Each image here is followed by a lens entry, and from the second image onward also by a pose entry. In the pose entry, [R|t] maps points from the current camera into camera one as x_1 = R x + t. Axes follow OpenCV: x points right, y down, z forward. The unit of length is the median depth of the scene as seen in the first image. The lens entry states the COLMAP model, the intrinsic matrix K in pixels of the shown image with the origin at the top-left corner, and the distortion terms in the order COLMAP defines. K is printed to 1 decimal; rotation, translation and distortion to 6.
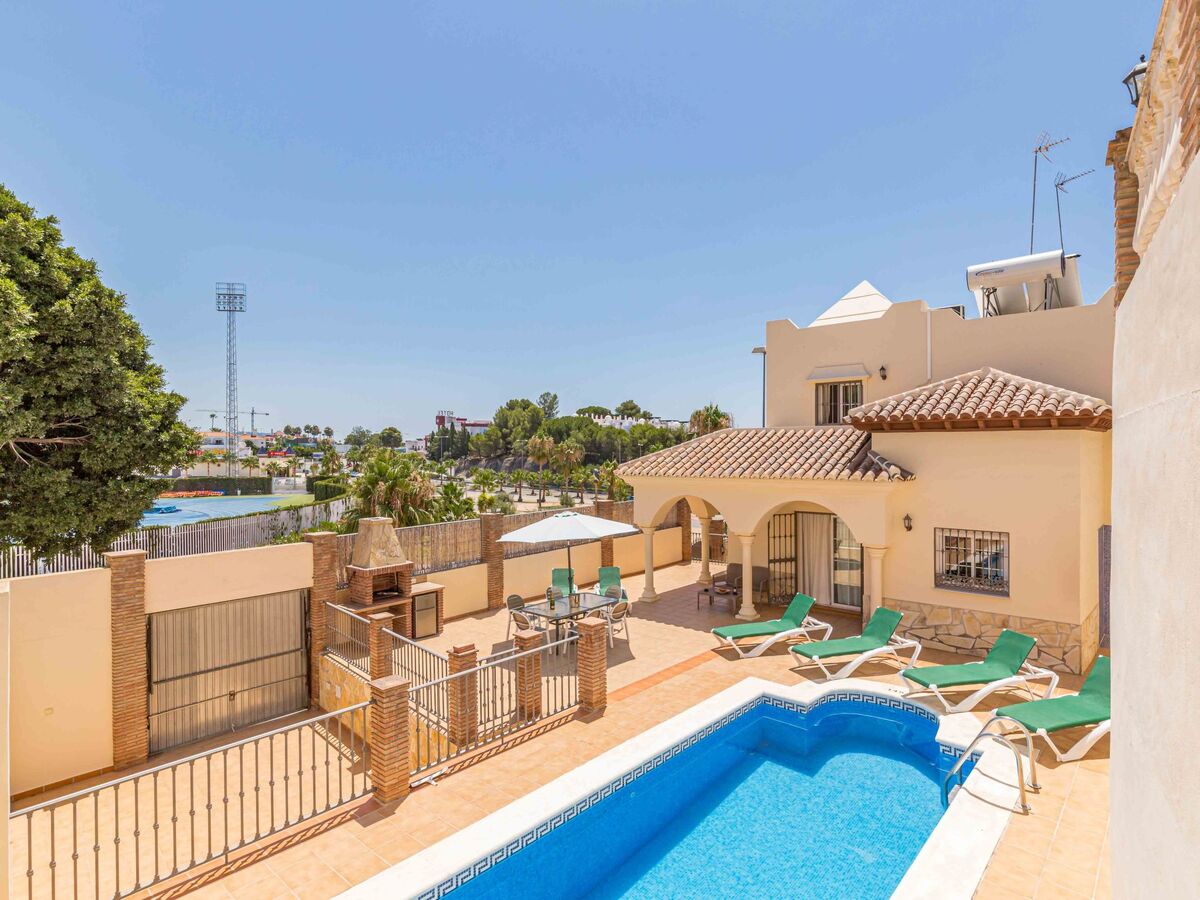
lens RADIAL K [[646.1, 0, 600.0], [0, 646.1, 450.0], [0, 0, 1]] dist [0.001056, -0.001606]
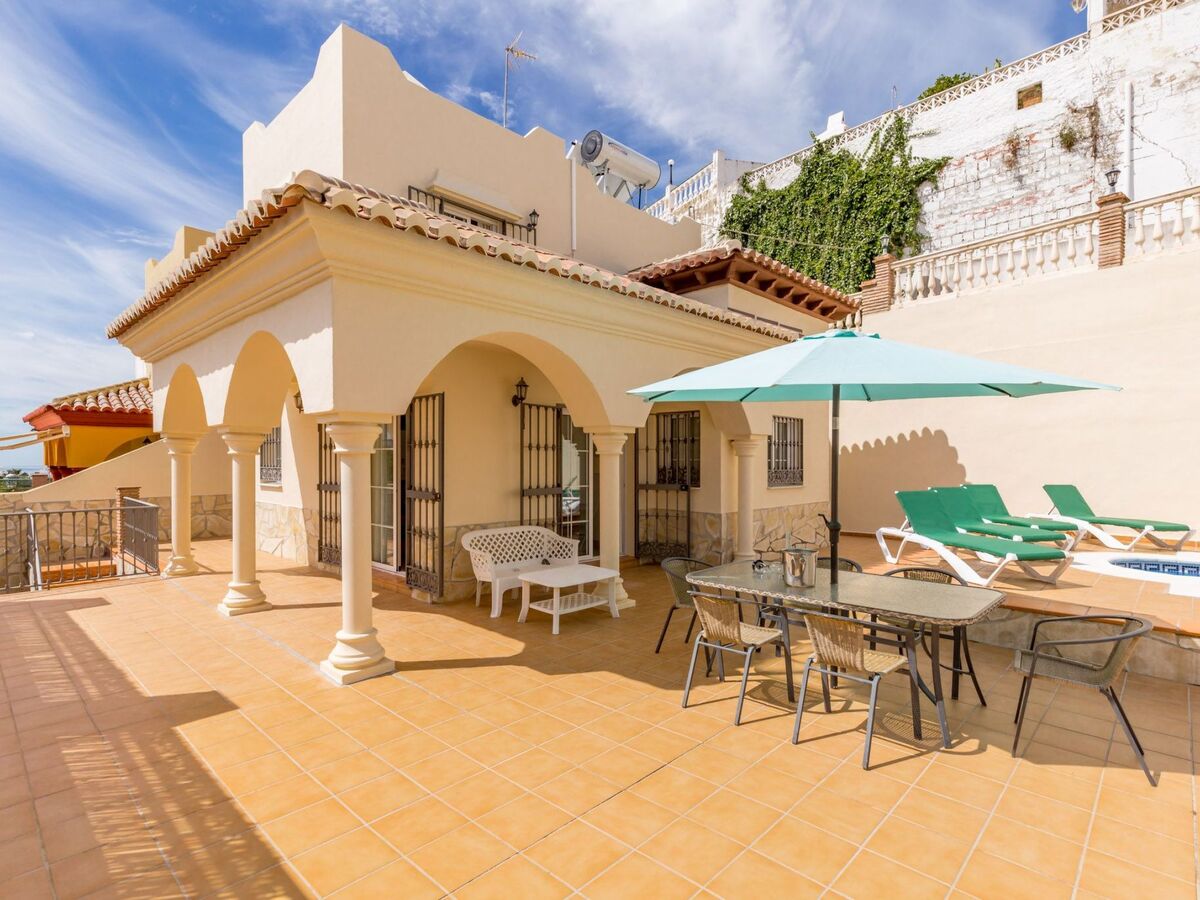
lens RADIAL K [[608.9, 0, 580.2], [0, 608.9, 471.2], [0, 0, 1]] dist [0.003662, -0.001043]
pose [[0.034209, -0.003692, 0.999408, -0.252517], [0.000660, 0.999993, 0.003671, 0.177416], [-0.999414, 0.000534, 0.034212, 1.137764]]
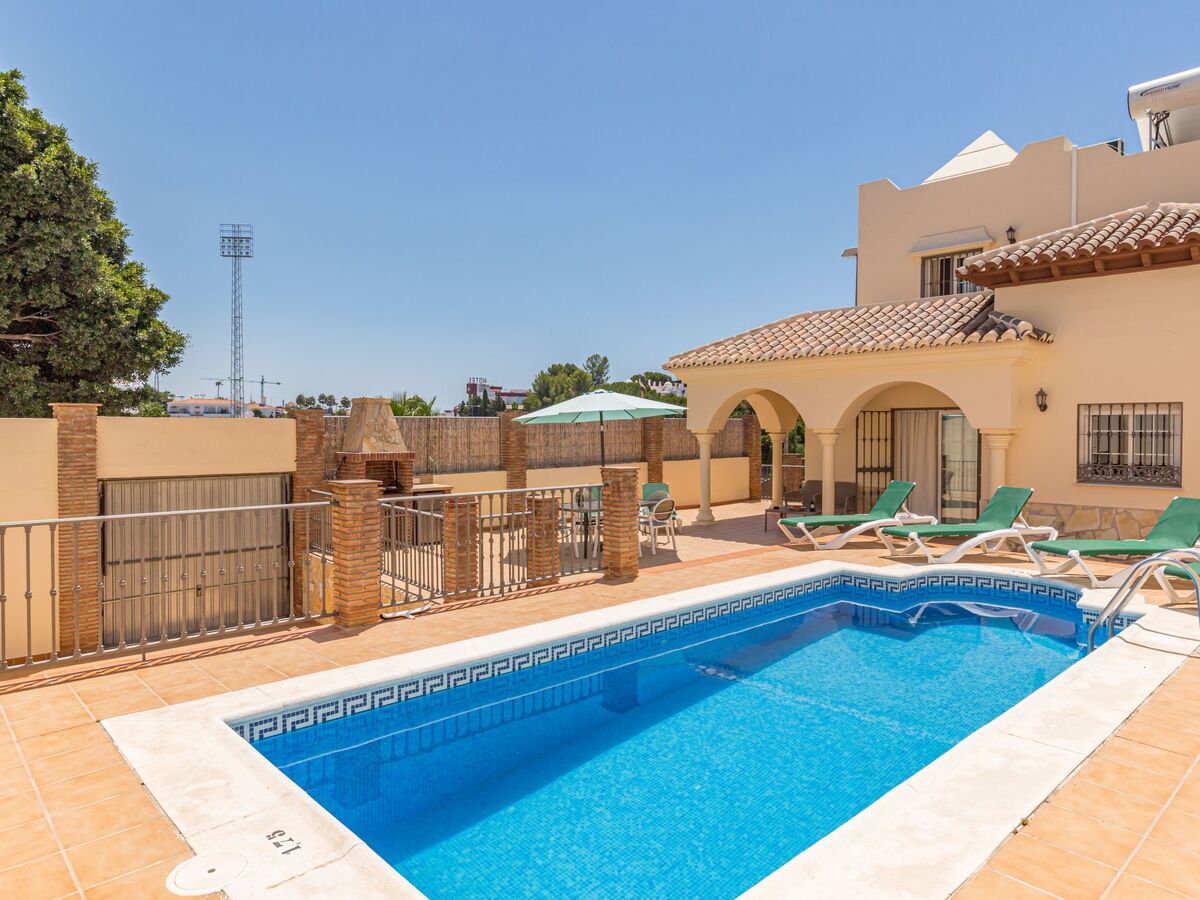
lens RADIAL K [[764.6, 0, 593.8], [0, 764.6, 437.6], [0, 0, 1]] dist [0.004408, 0.000135]
pose [[0.996370, 0.011148, -0.084394, 0.021814], [-0.010184, 0.999878, 0.011849, 0.144755], [0.084516, -0.010947, 0.996362, 0.044880]]
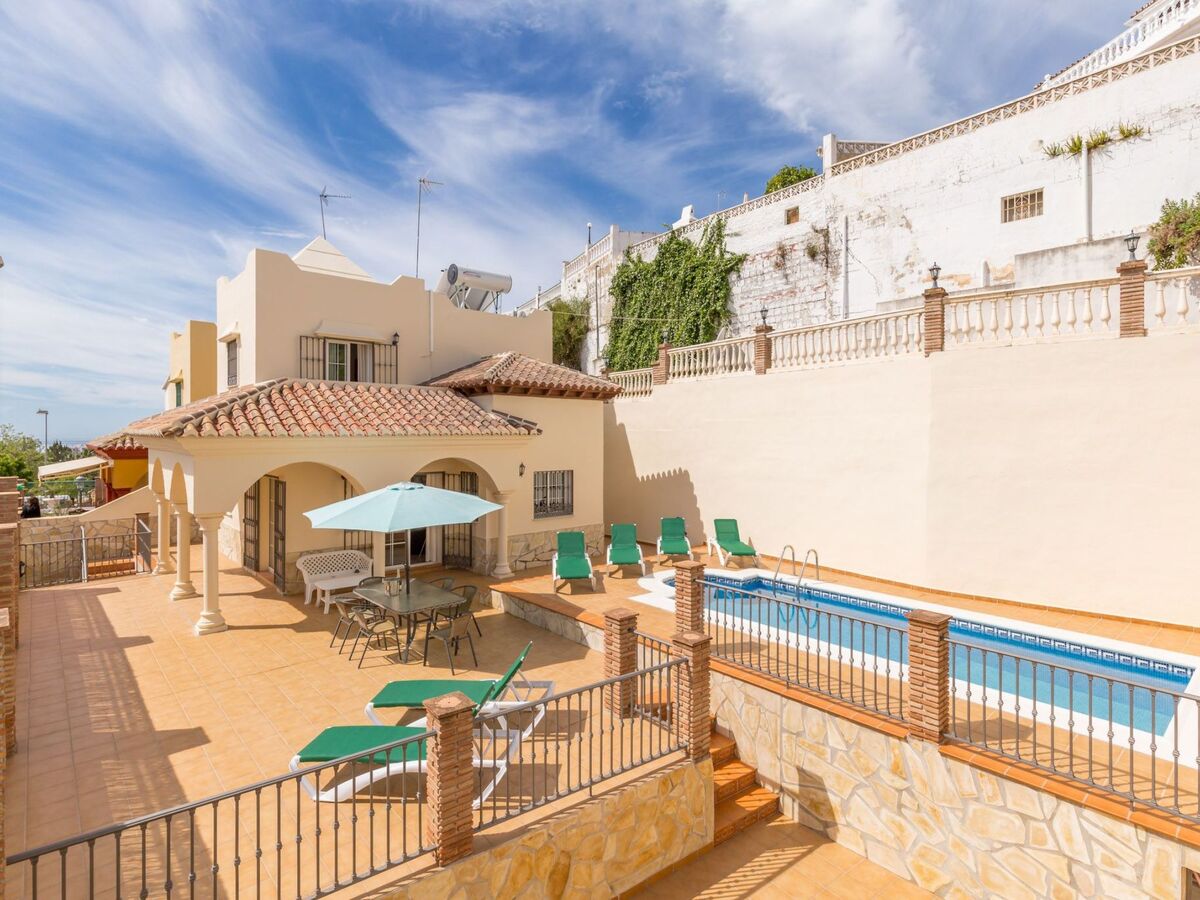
lens RADIAL K [[622.7, 0, 597.7], [0, 622.7, 437.1], [0, 0, 1]] dist [-0.001849, -0.001139]
pose [[0.097605, 0.003780, 0.995218, -0.648156], [0.001267, 0.999992, -0.003922, 0.053088], [-0.995224, 0.001644, 0.097599, 0.707978]]
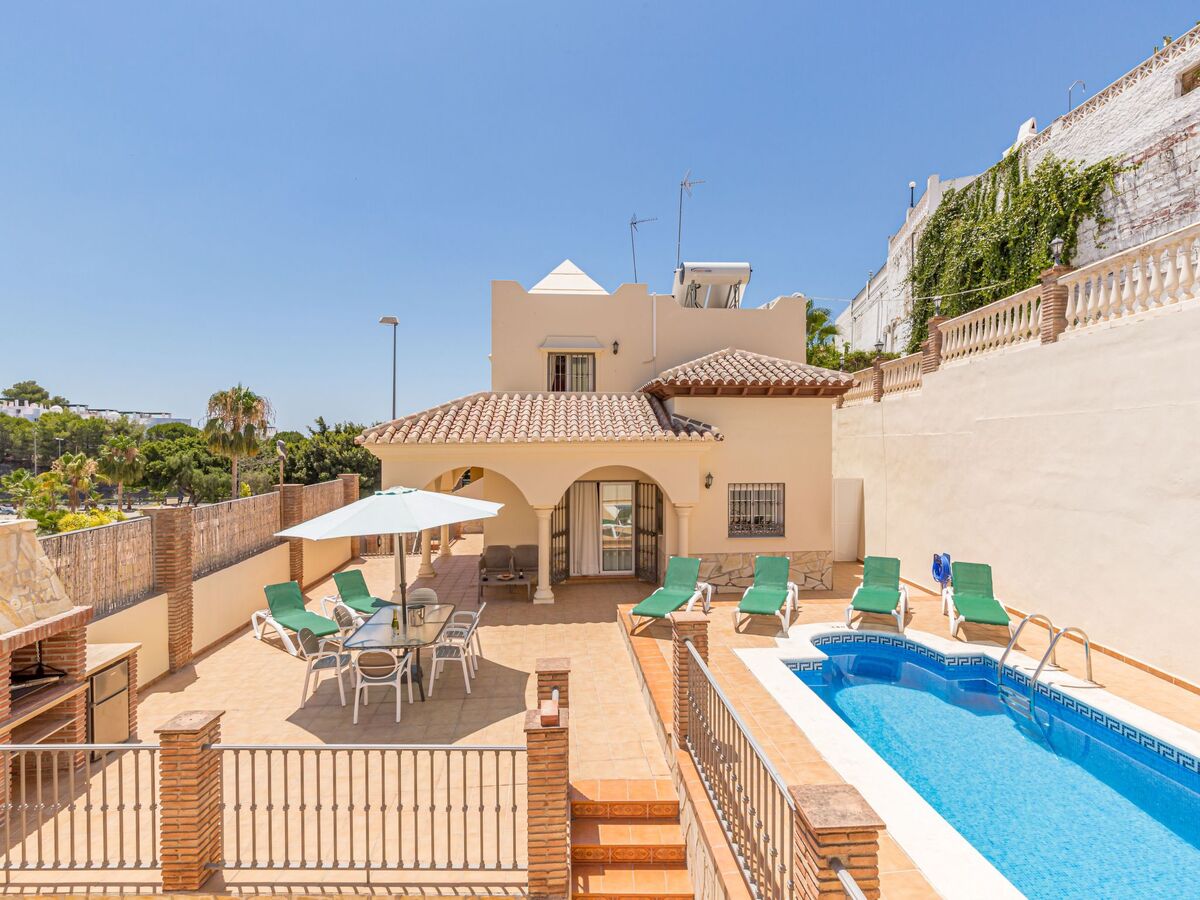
lens RADIAL K [[609.6, 0, 599.5], [0, 609.6, 446.1], [0, 0, 1]] dist [0.003703, -0.000281]
pose [[0.685422, 0.002891, 0.728140, -0.371446], [0.000541, 0.999990, -0.004481, 0.056531], [-0.728145, 0.003465, 0.685414, 0.415251]]
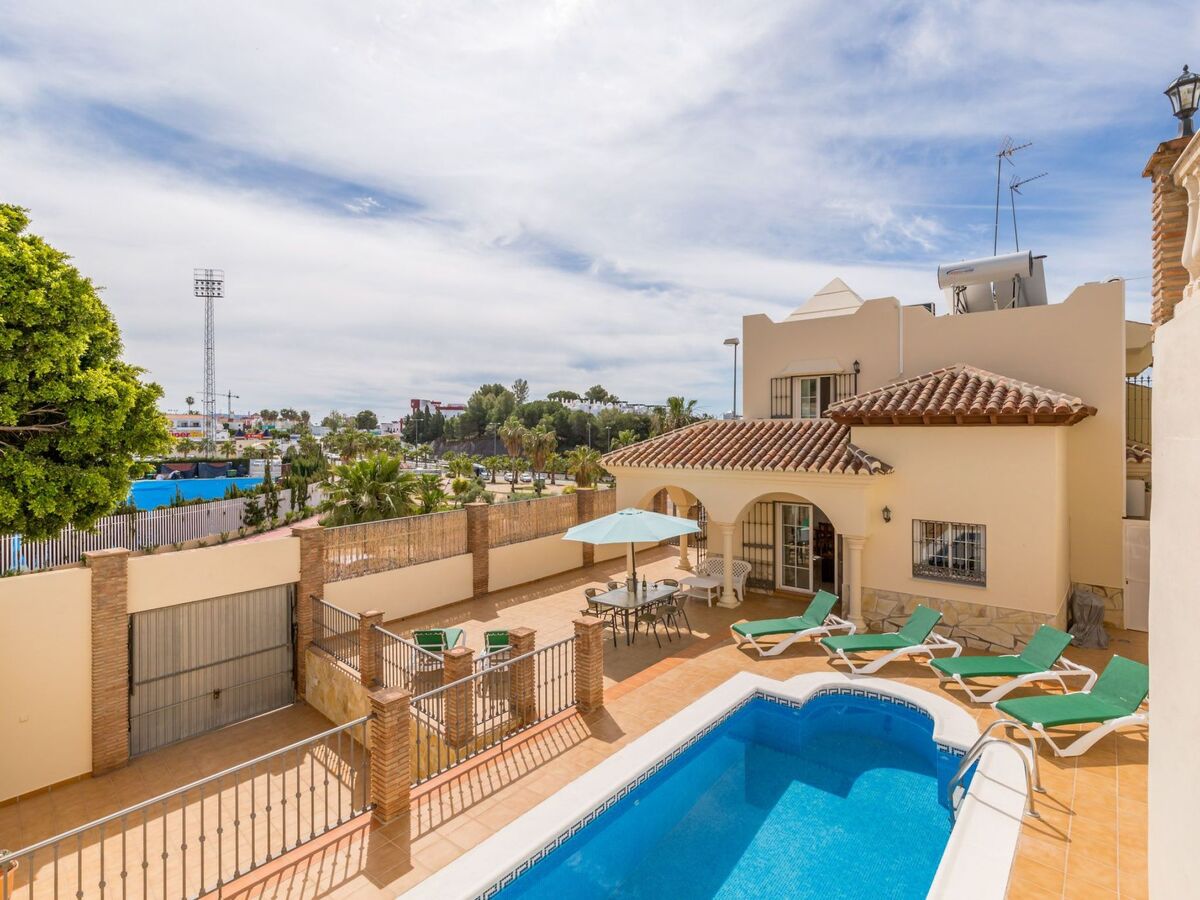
lens RADIAL K [[617.0, 0, 591.5], [0, 617.0, 429.0], [0, 0, 1]] dist [0.003535, -0.000045]
pose [[0.999318, 0.001195, 0.036905, -0.029188], [-0.001009, 0.999987, -0.005073, -0.017277], [-0.036910, 0.005033, 0.999306, 0.030300]]
